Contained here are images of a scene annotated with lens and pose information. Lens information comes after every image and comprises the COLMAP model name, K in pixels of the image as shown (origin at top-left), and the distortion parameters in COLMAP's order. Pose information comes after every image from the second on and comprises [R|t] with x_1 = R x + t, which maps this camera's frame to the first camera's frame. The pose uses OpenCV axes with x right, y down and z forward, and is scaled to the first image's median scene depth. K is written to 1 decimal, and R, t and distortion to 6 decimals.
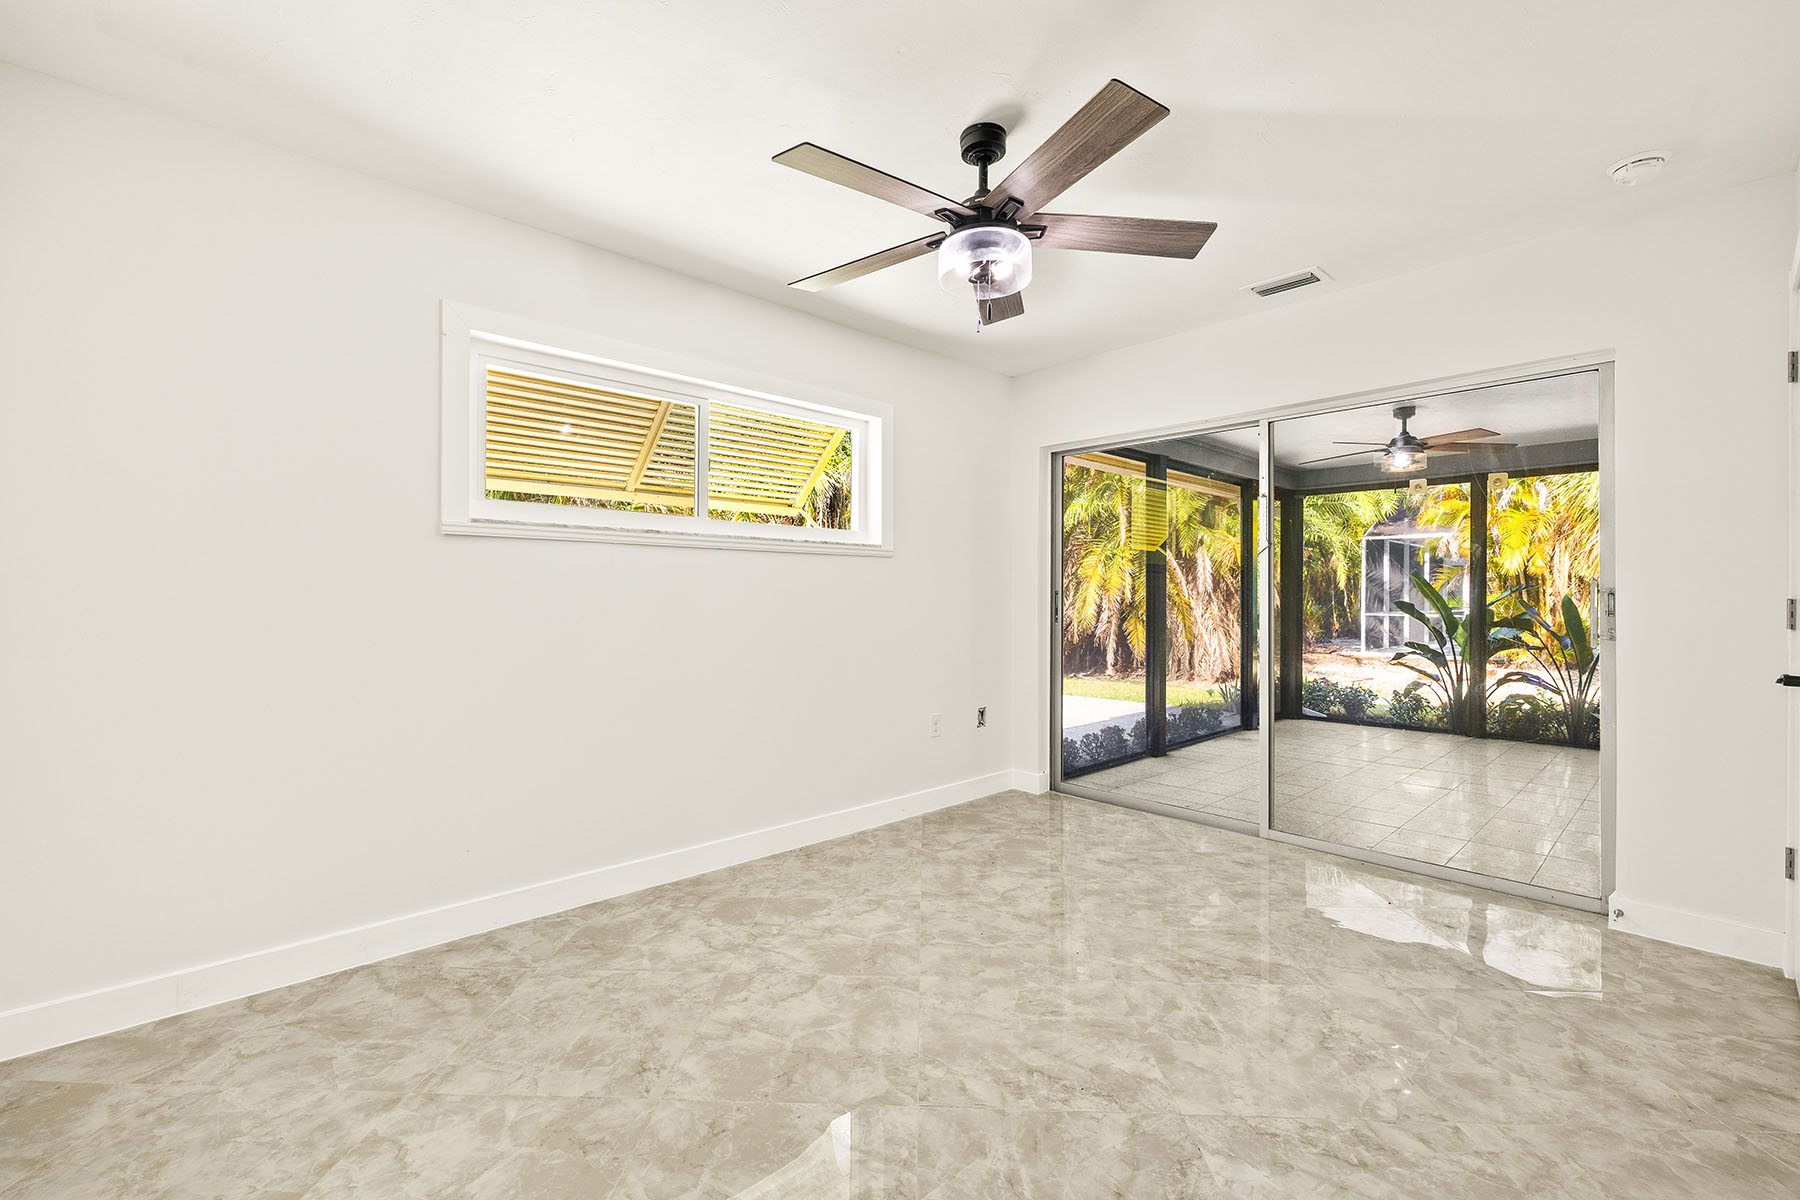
lens RADIAL K [[755.3, 0, 891.5], [0, 755.3, 593.8], [0, 0, 1]] dist [-0.000874, 0.000349]
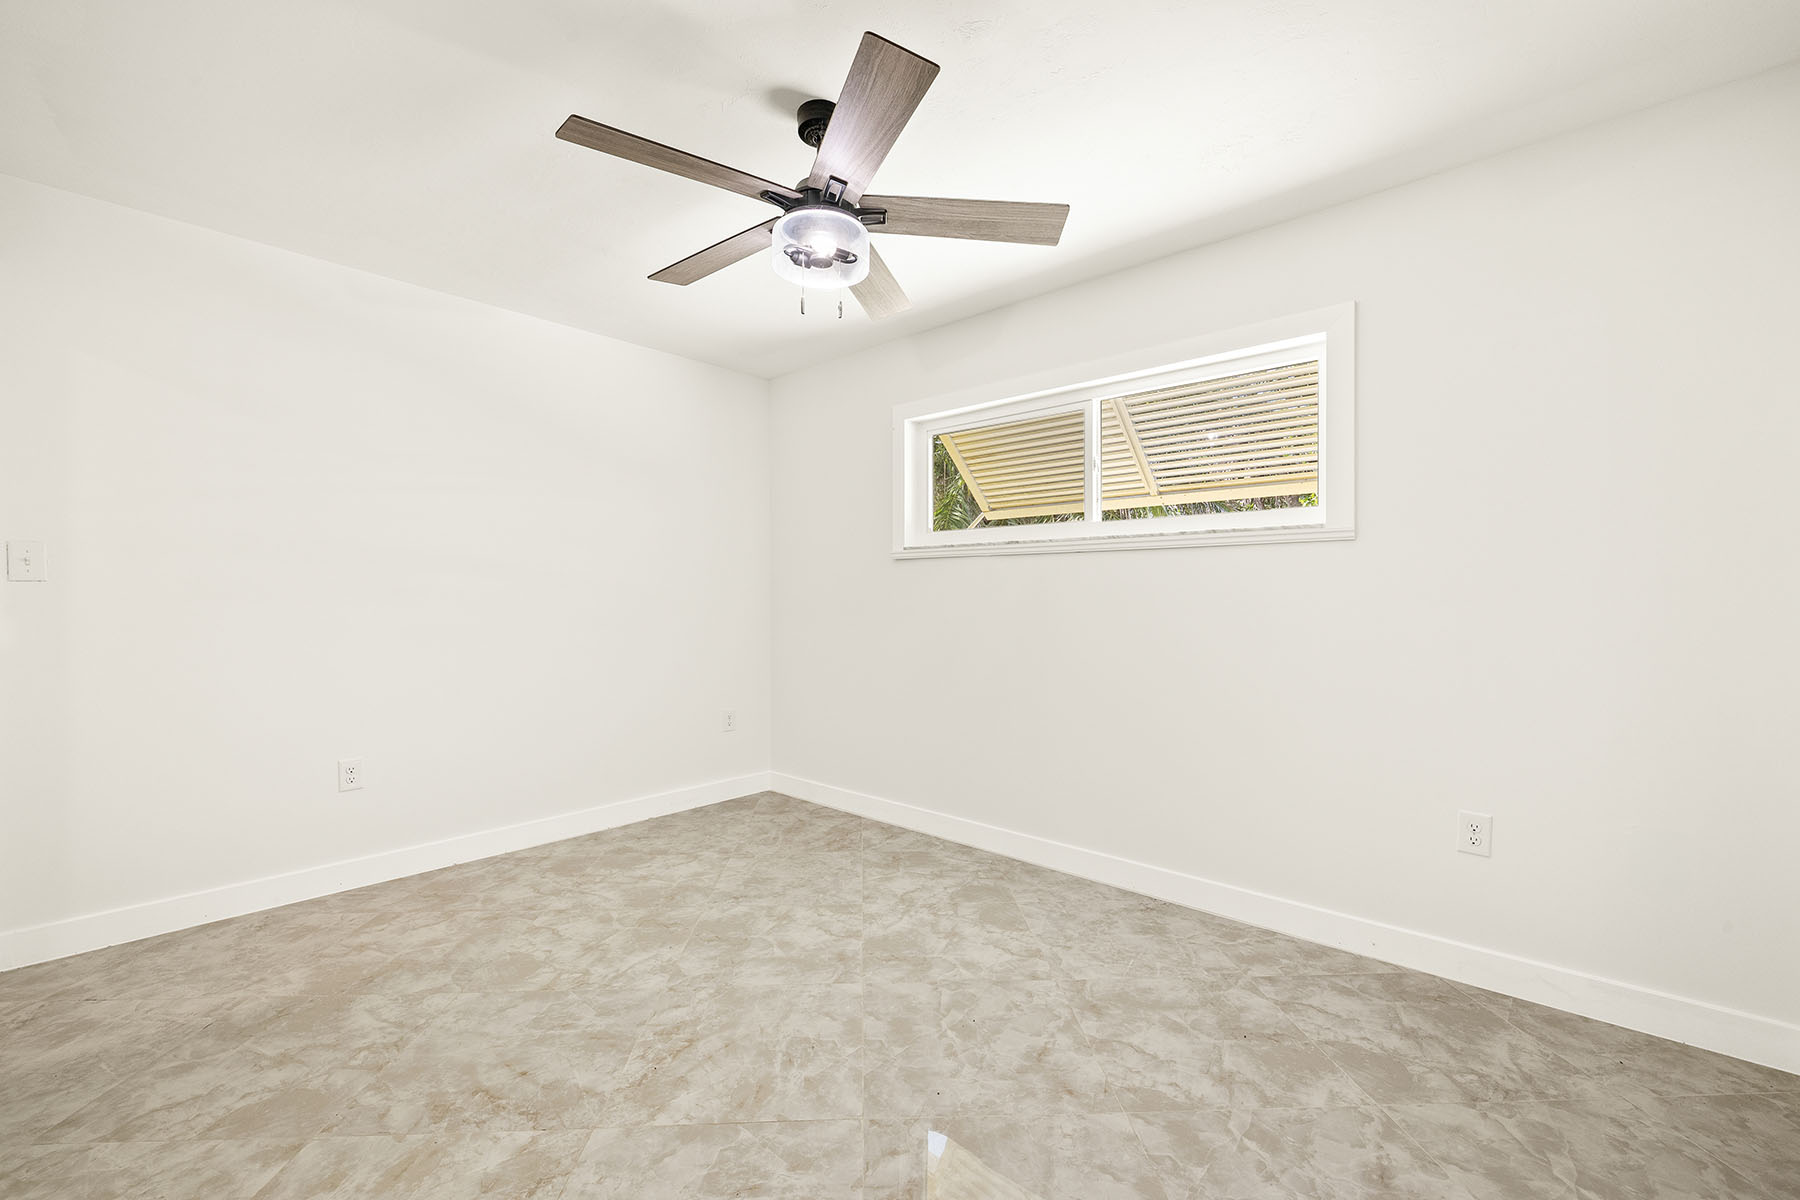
lens RADIAL K [[755.3, 0, 915.9], [0, 755.3, 609.7], [0, 0, 1]] dist [-0.000874, 0.000349]
pose [[0.103866, 0.014701, -0.994483, 0.910206], [0.001614, 0.999887, 0.014950, -0.000550], [0.994590, -0.003158, 0.103830, 0.857993]]
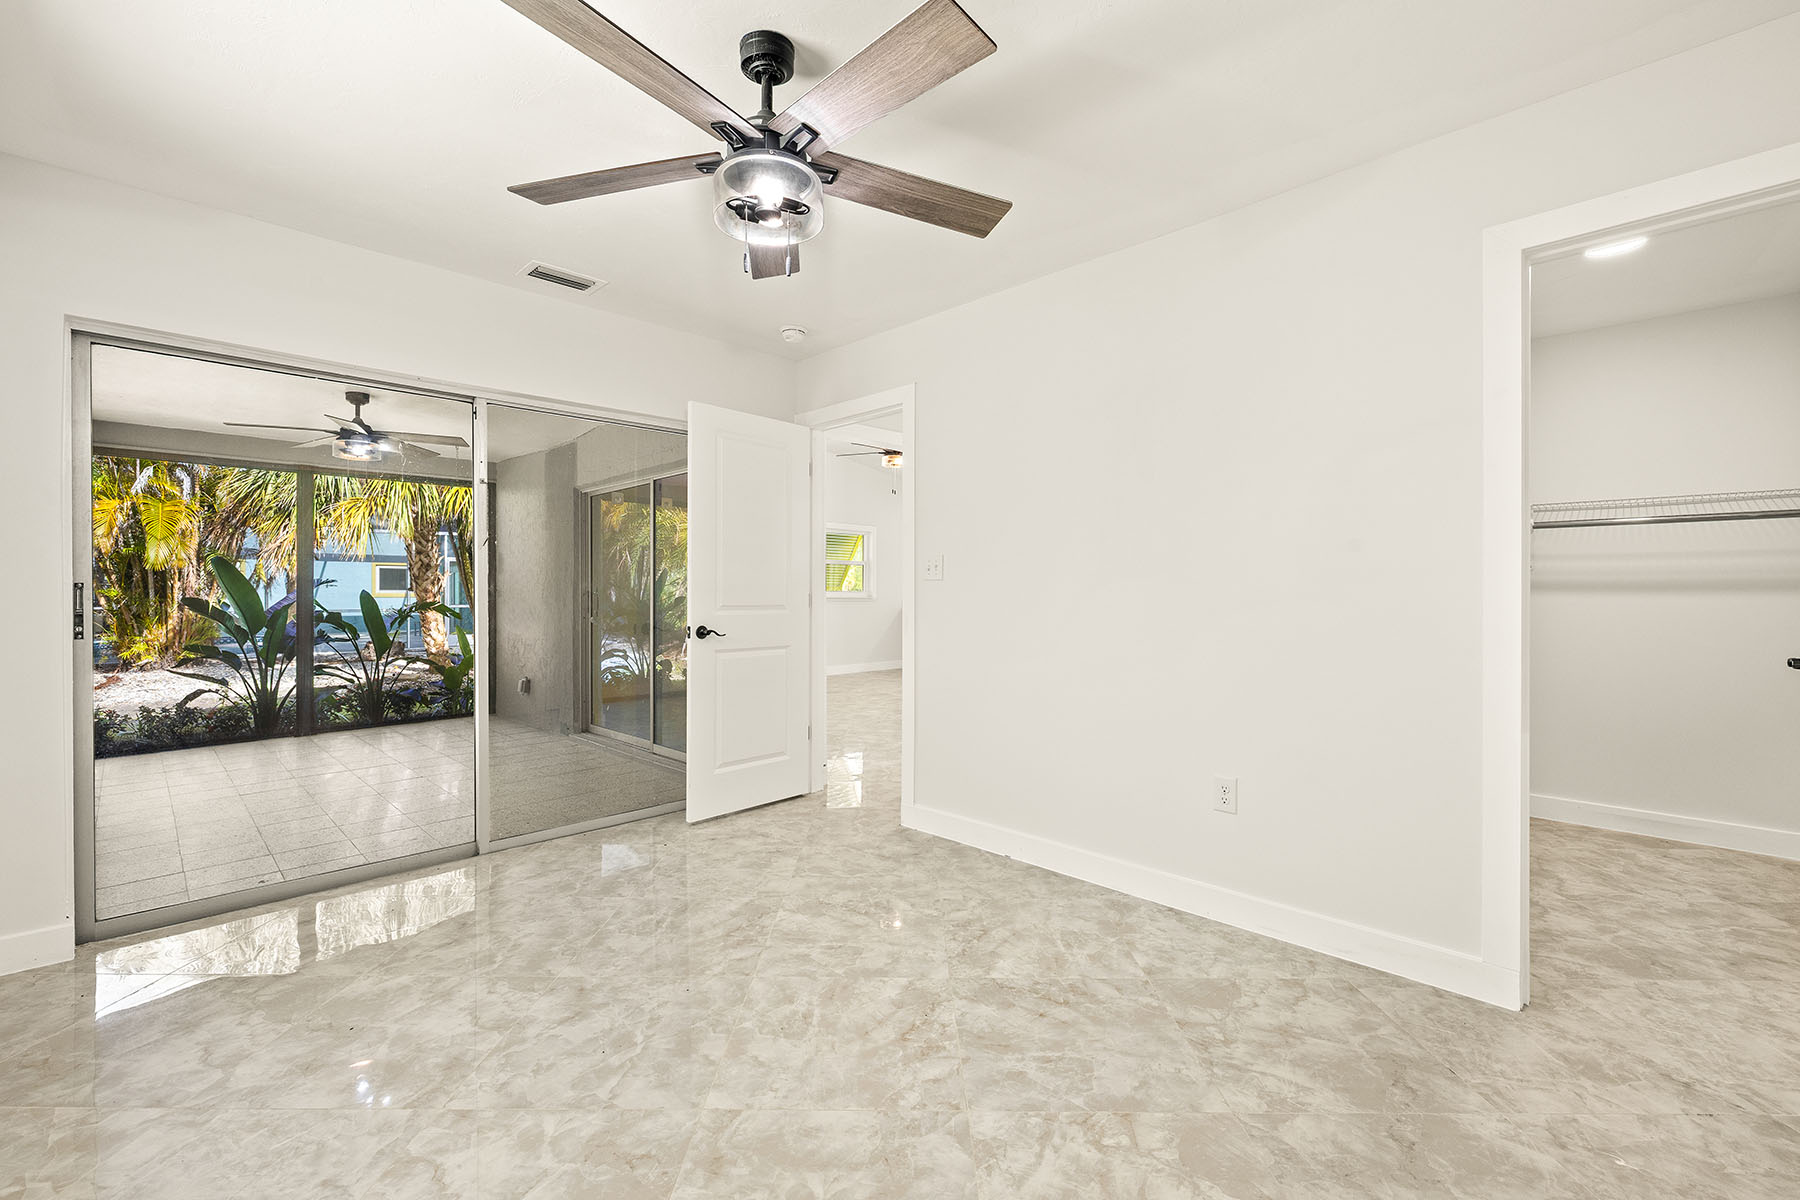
lens RADIAL K [[755.3, 0, 893.8], [0, 755.3, 600.1], [0, 0, 1]] dist [-0.000874, 0.000349]
pose [[-0.026406, -0.011763, 0.999582, -0.617290], [-0.003516, 0.999926, 0.011674, 0.001422], [-0.999645, -0.003206, -0.026446, 0.740366]]
